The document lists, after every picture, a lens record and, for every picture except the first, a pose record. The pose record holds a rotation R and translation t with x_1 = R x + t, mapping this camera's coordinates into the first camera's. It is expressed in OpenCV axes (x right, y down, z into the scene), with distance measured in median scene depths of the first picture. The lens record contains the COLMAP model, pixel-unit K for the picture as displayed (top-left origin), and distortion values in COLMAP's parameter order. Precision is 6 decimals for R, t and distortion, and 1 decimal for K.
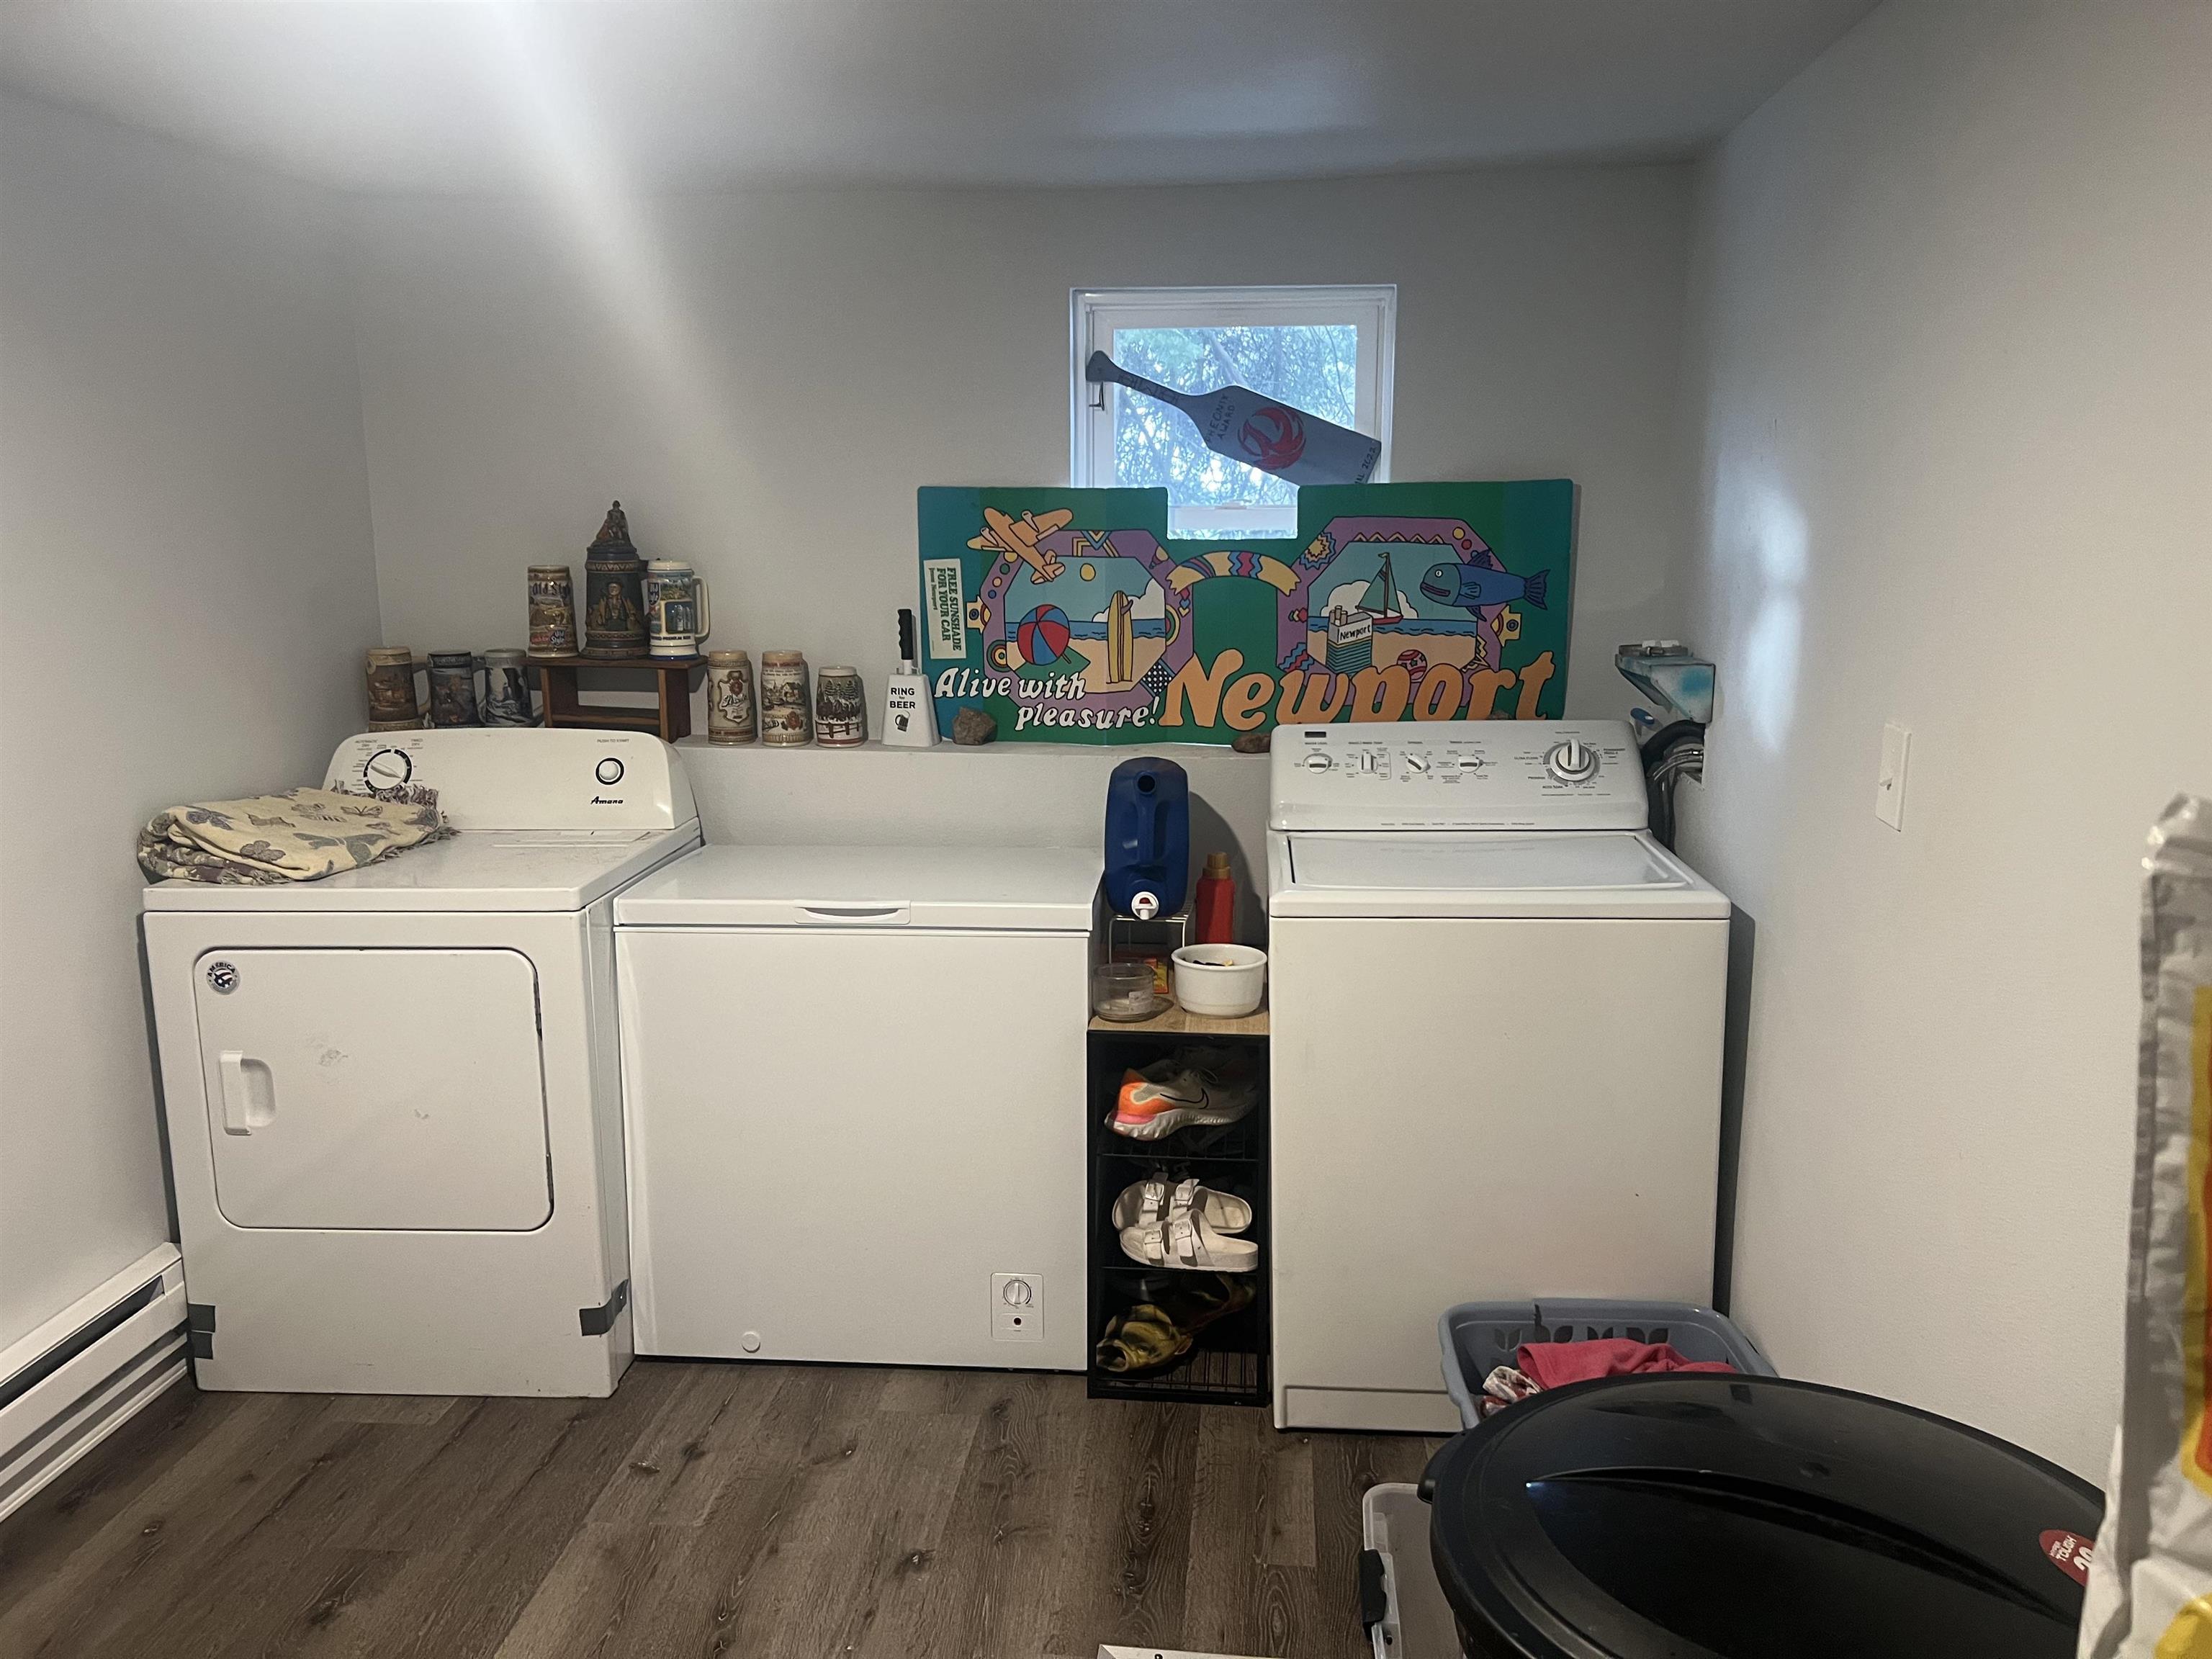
lens RADIAL K [[1660.7, 0, 1066.2], [0, 1660.7, 807.2], [0, 0, 1]] dist [0.070960, -0.079700]
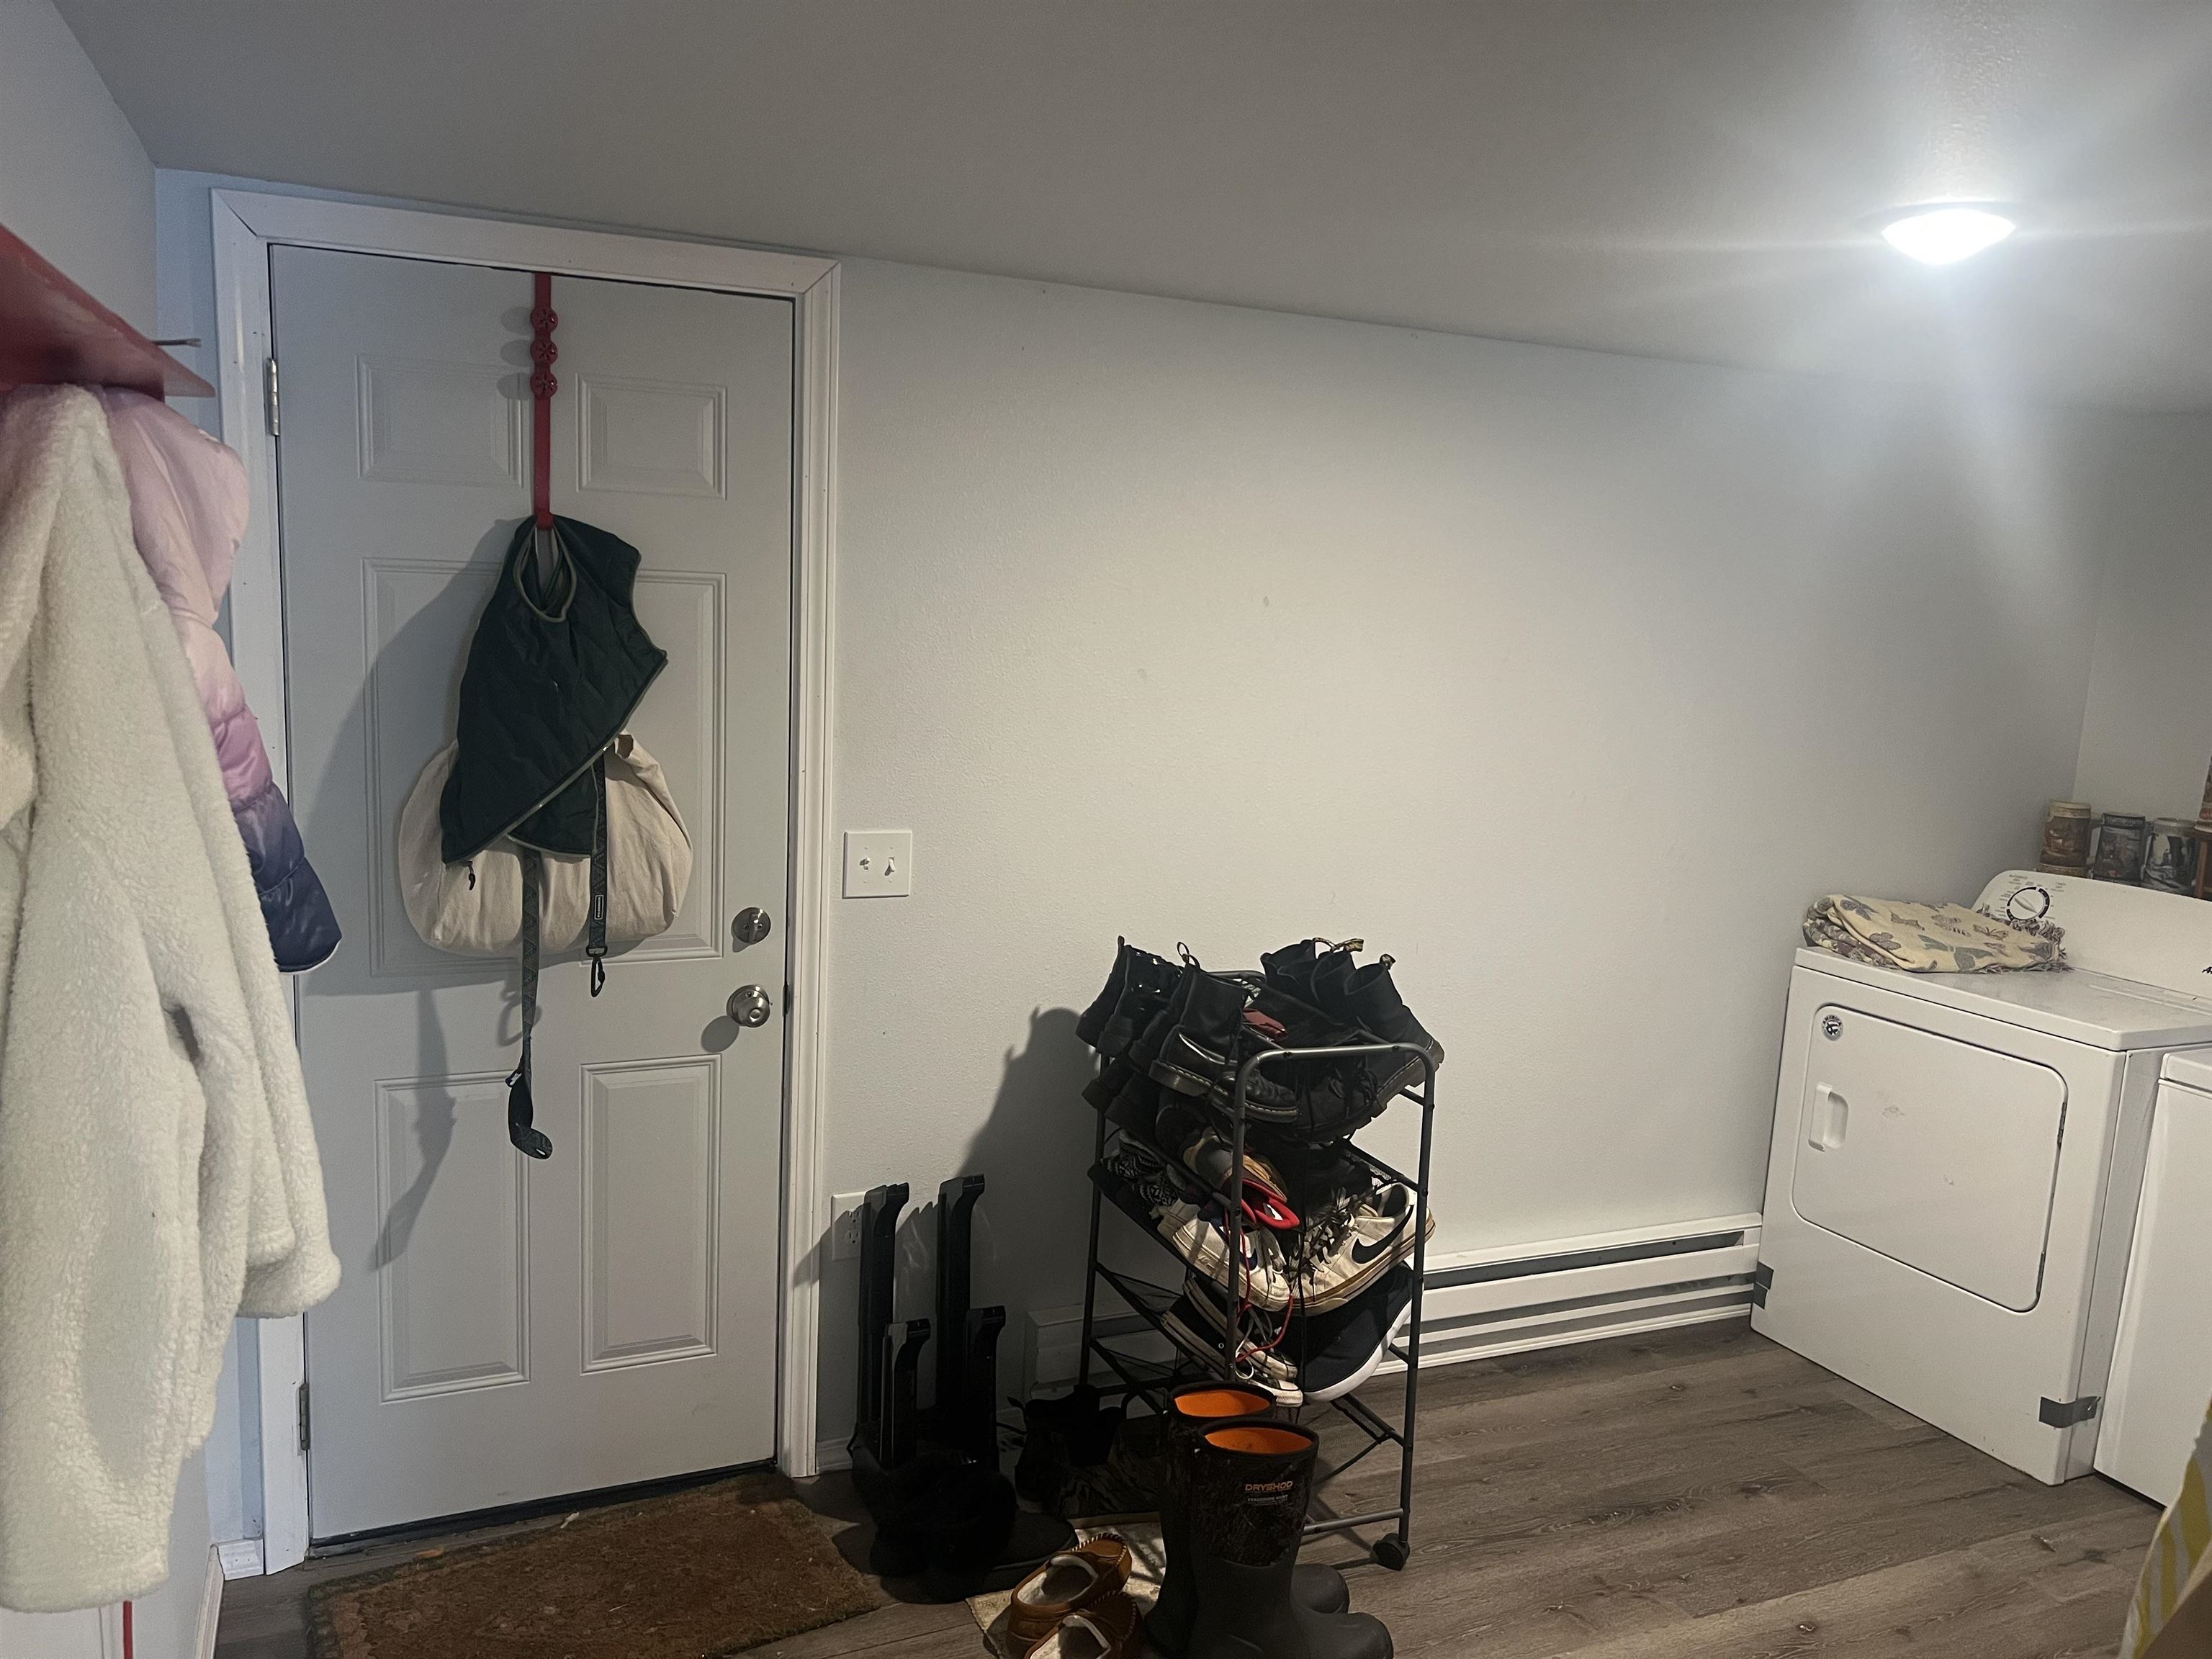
lens RADIAL K [[1660.7, 0, 1102.1], [0, 1660.7, 835.3], [0, 0, 1]] dist [0.070960, -0.079700]
pose [[0.503168, 0.165297, -0.848233, 0.290628], [-0.215848, 0.974466, 0.061856, -0.002529], [0.836798, 0.151966, 0.525999, -0.182379]]
